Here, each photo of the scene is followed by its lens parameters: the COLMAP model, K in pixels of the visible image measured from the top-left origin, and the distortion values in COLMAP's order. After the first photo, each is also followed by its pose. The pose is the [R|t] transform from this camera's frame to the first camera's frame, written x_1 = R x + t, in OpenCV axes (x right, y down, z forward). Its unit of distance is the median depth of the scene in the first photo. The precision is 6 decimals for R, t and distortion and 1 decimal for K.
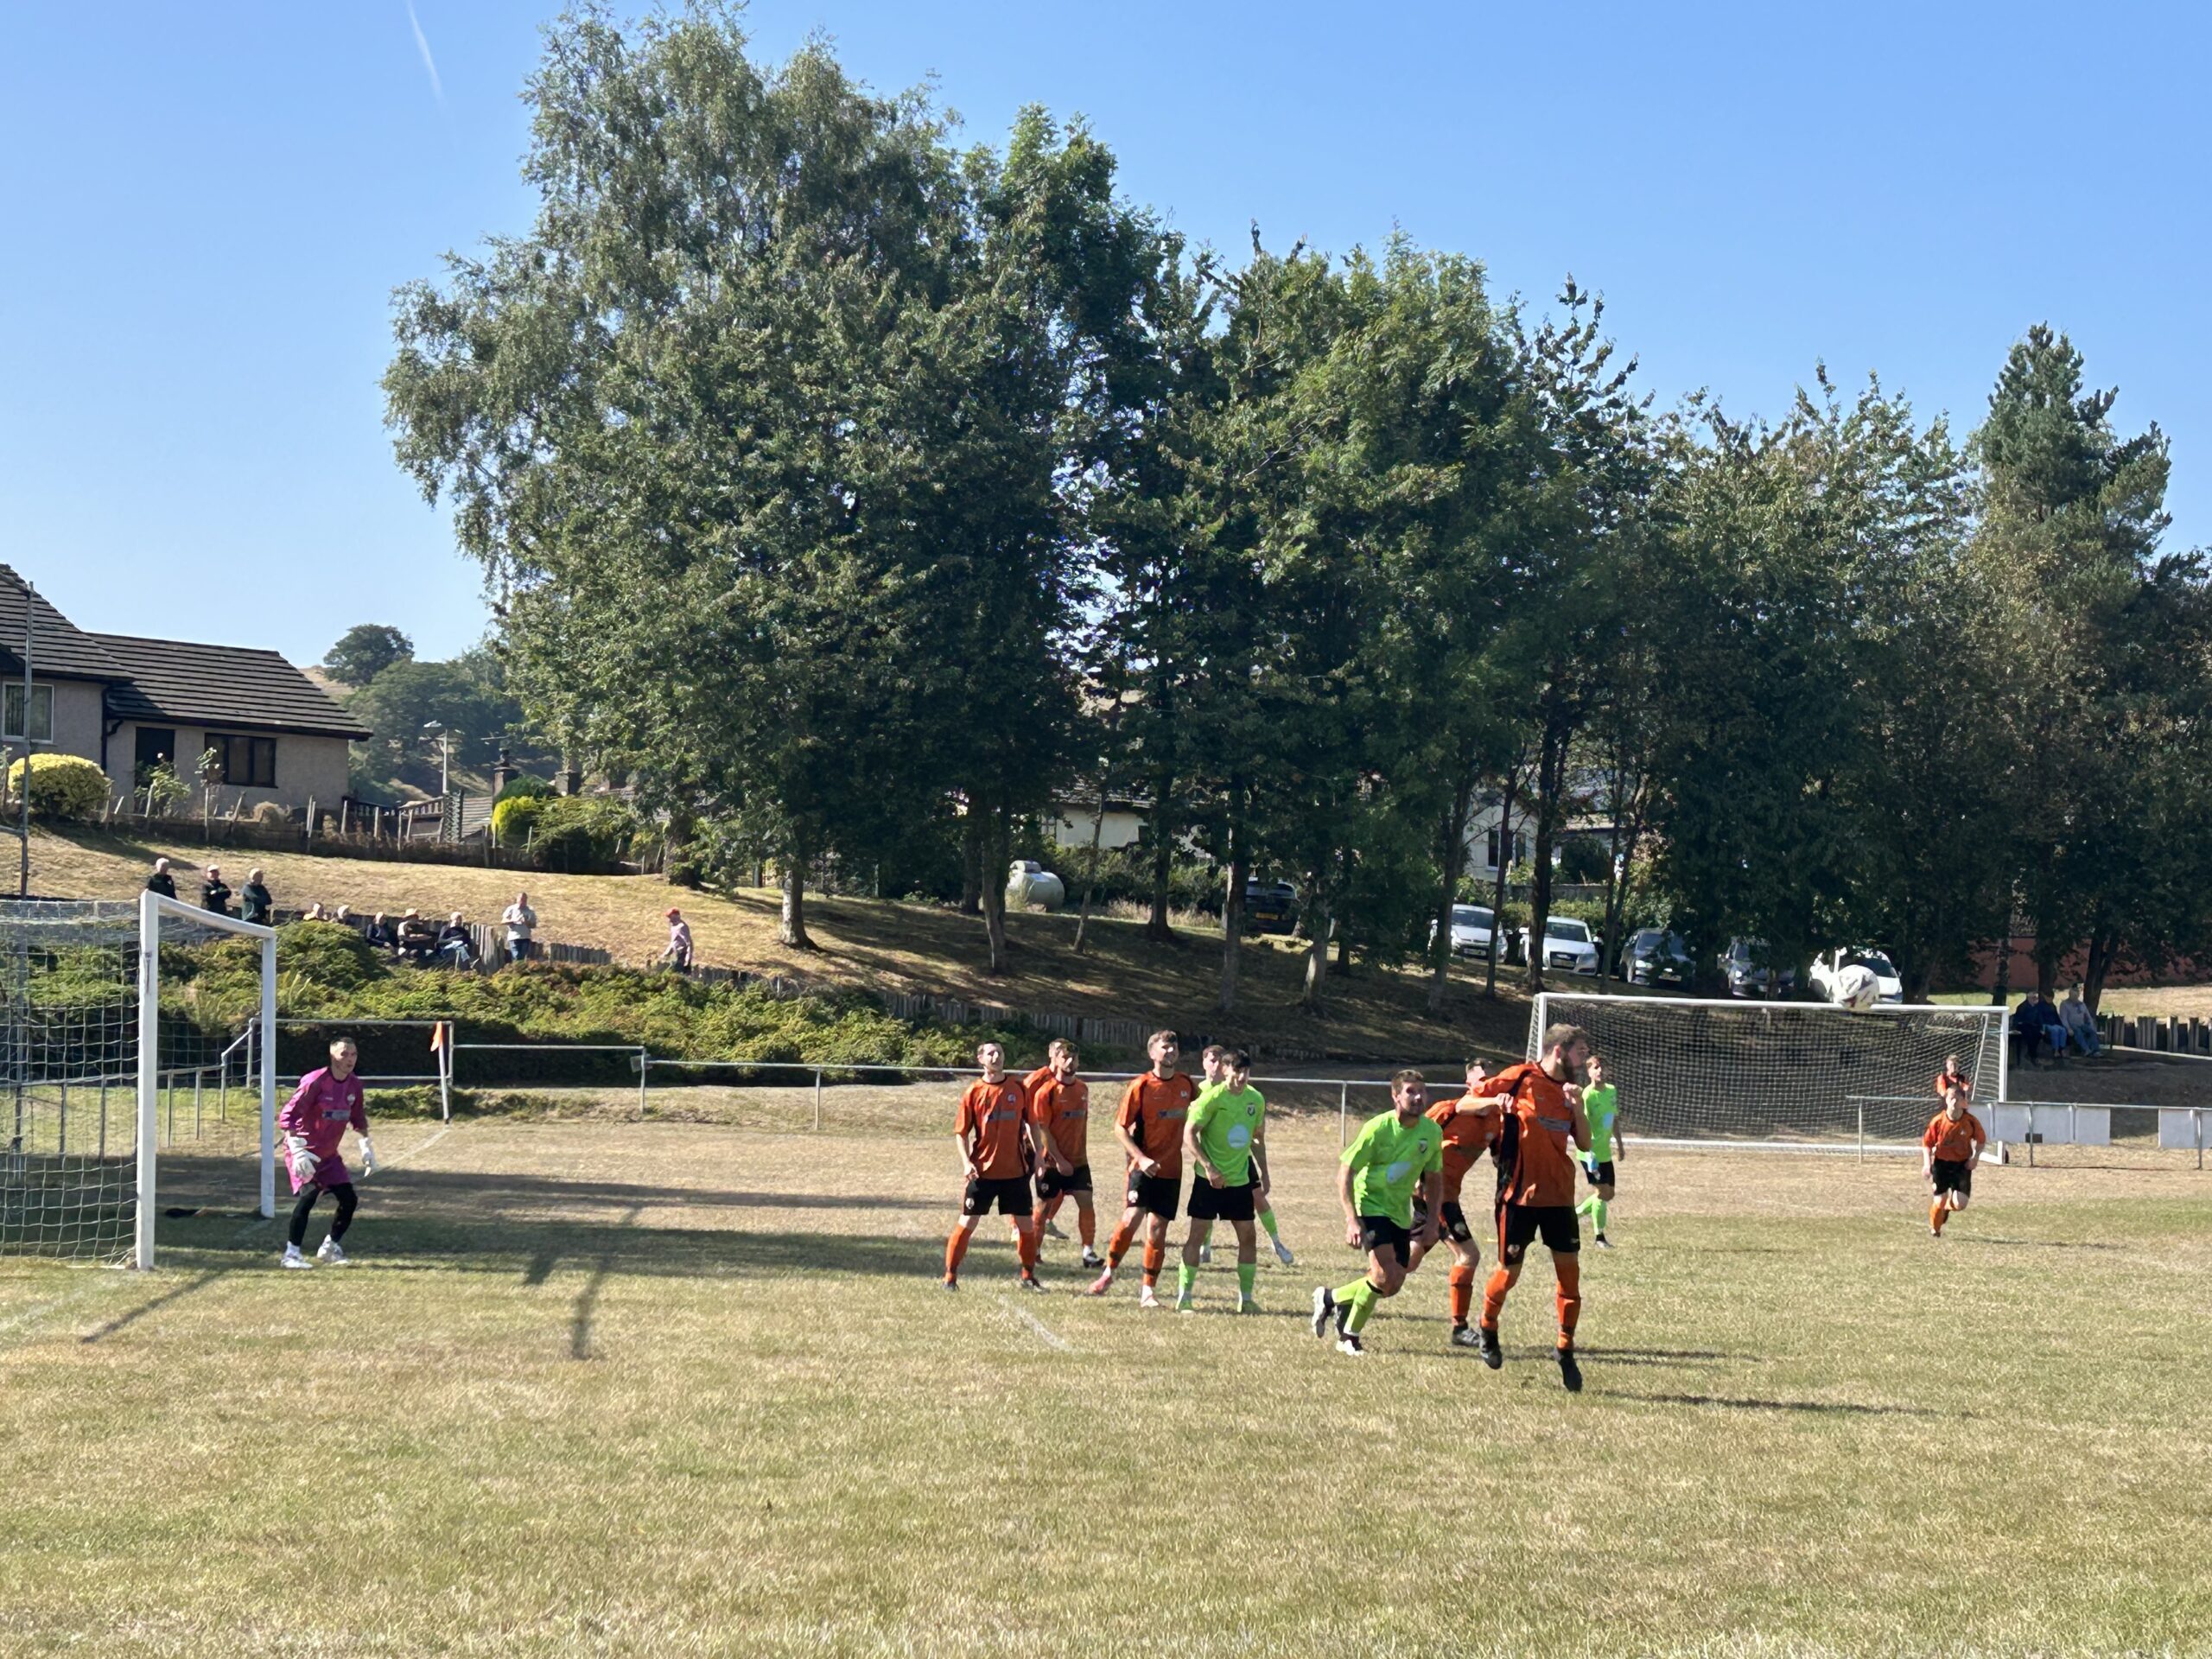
lens RADIAL K [[4008.3, 0, 1106.2], [0, 4008.3, 825.8], [0, 0, 1]] dist [-0.075583, 0.000000]
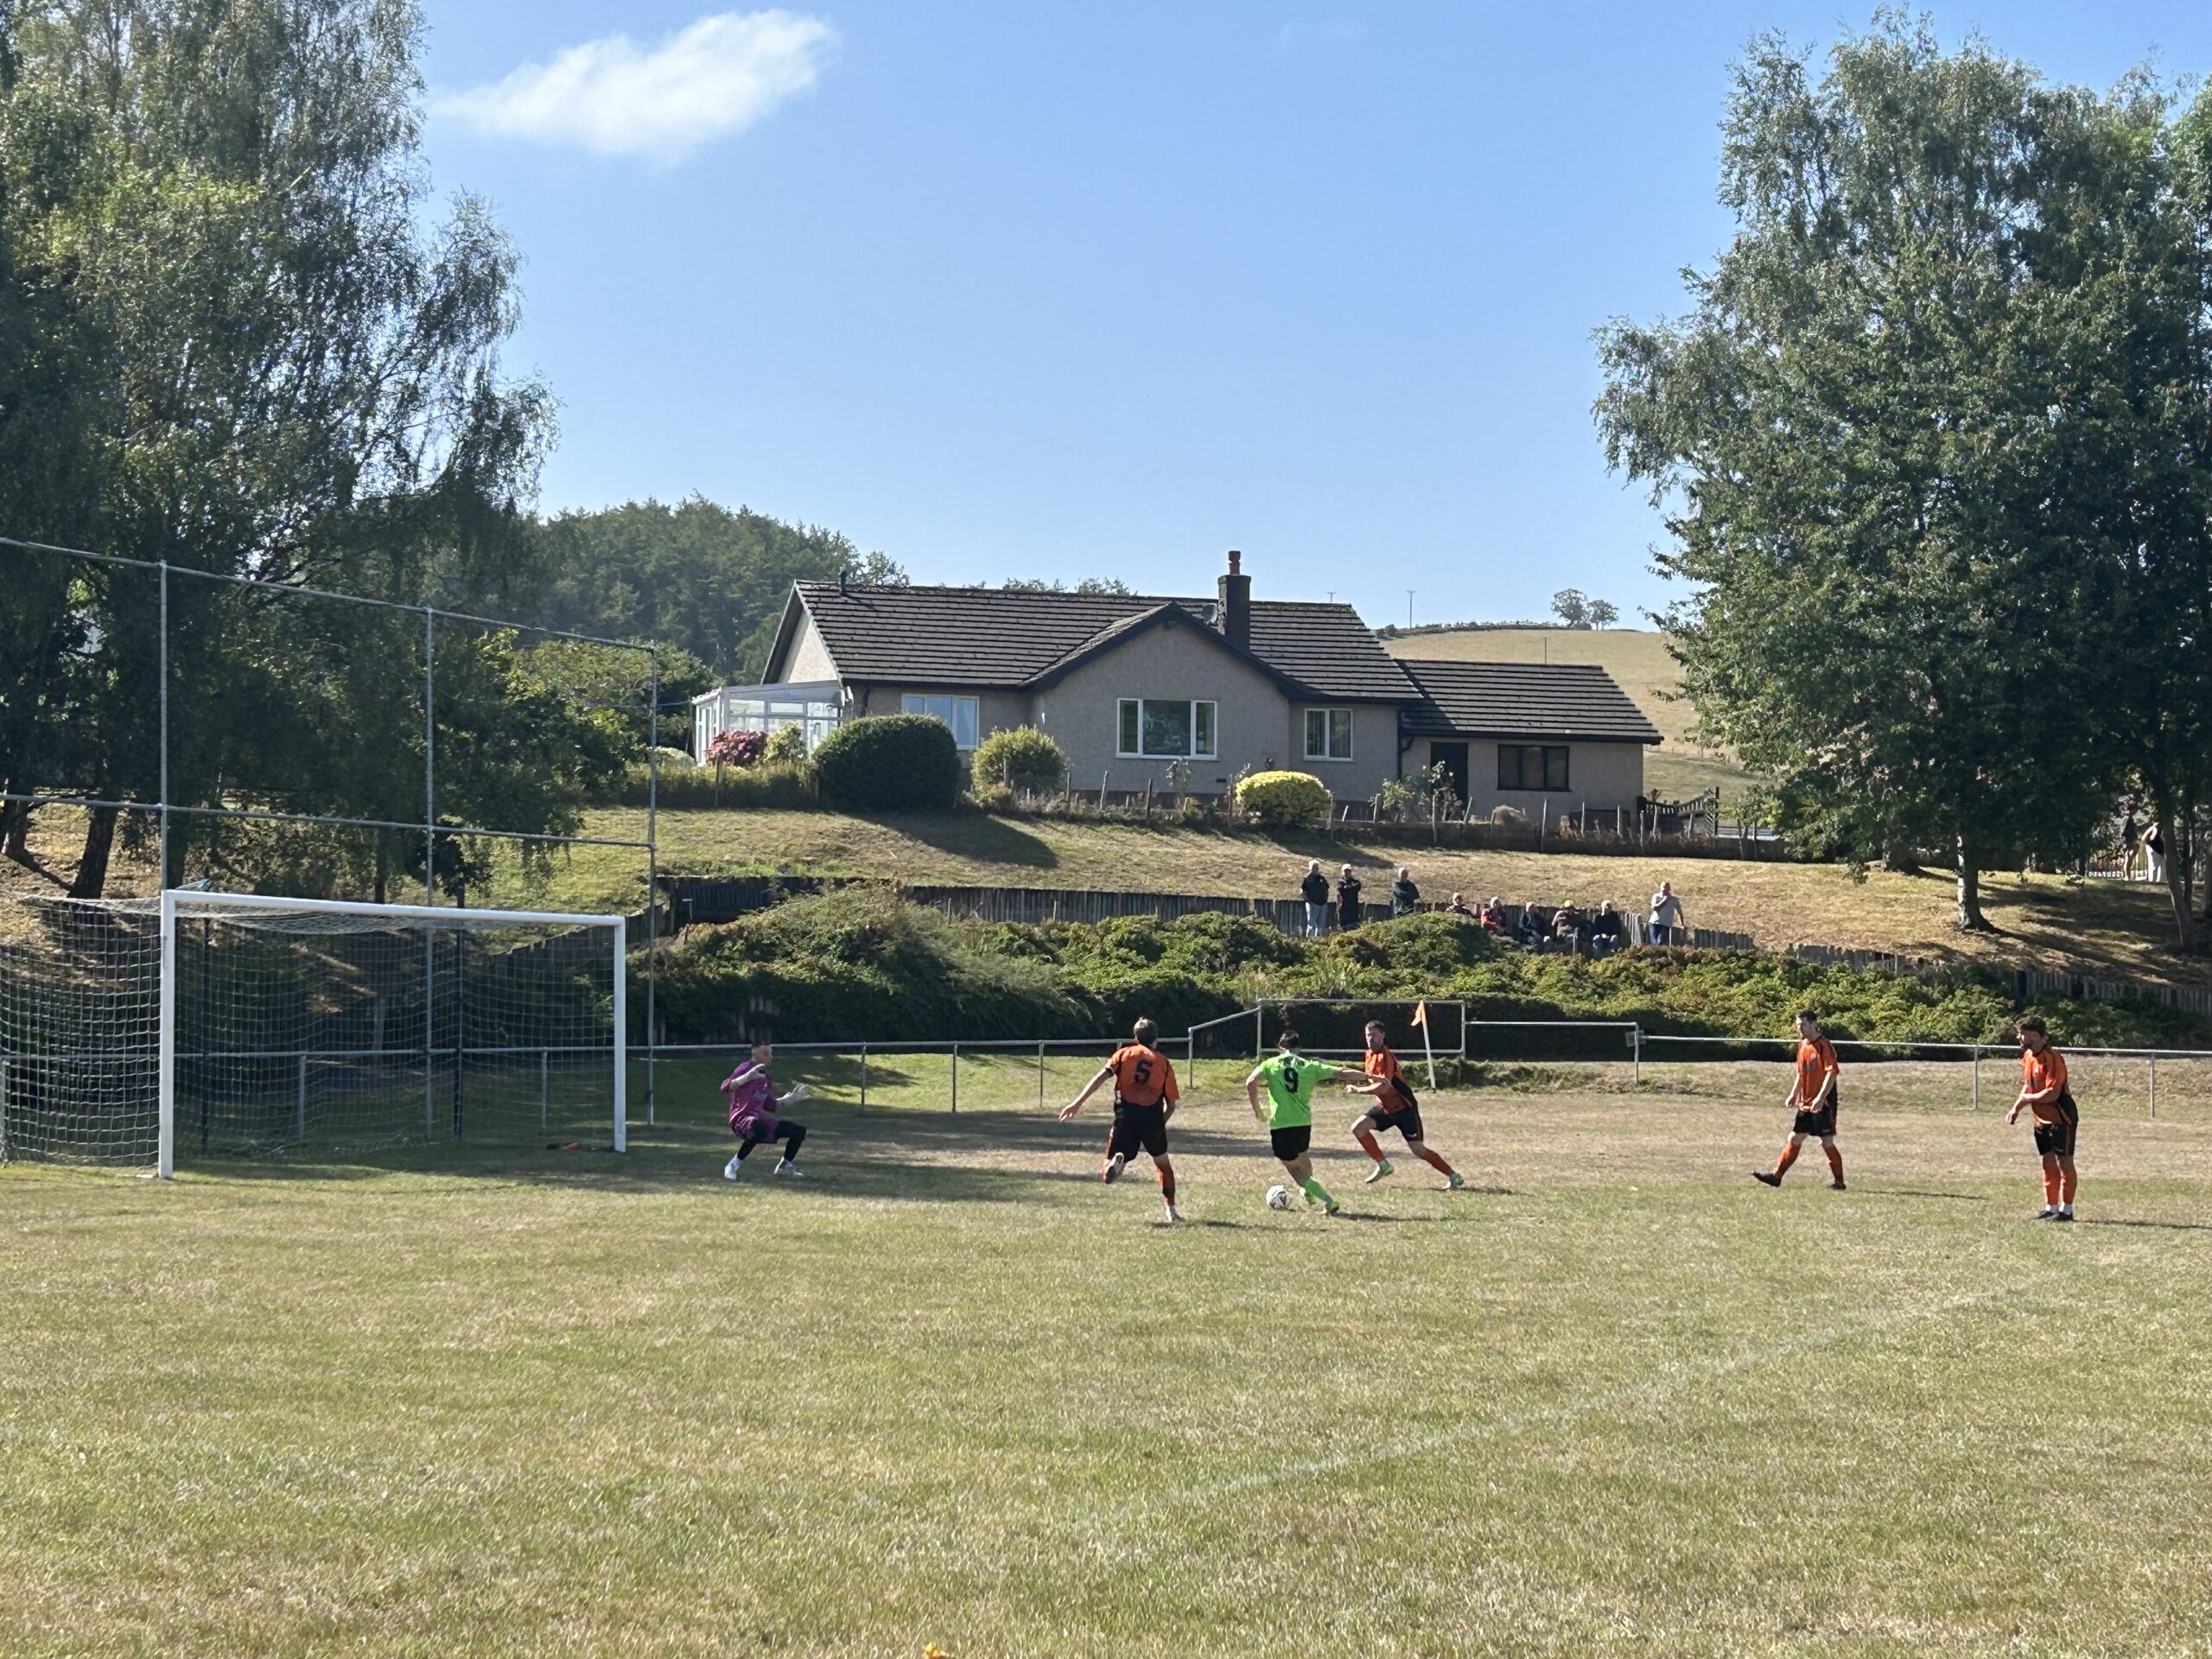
lens RADIAL K [[3915.2, 0, 1106.0], [0, 3915.2, 834.1], [0, 0, 1]] dist [0.054361, 0.000000]
pose [[0.813261, -0.030984, -0.581074, 0.350544], [0.031497, 0.999461, -0.009211, 0.008943], [0.581046, -0.010811, 0.813799, 0.057674]]
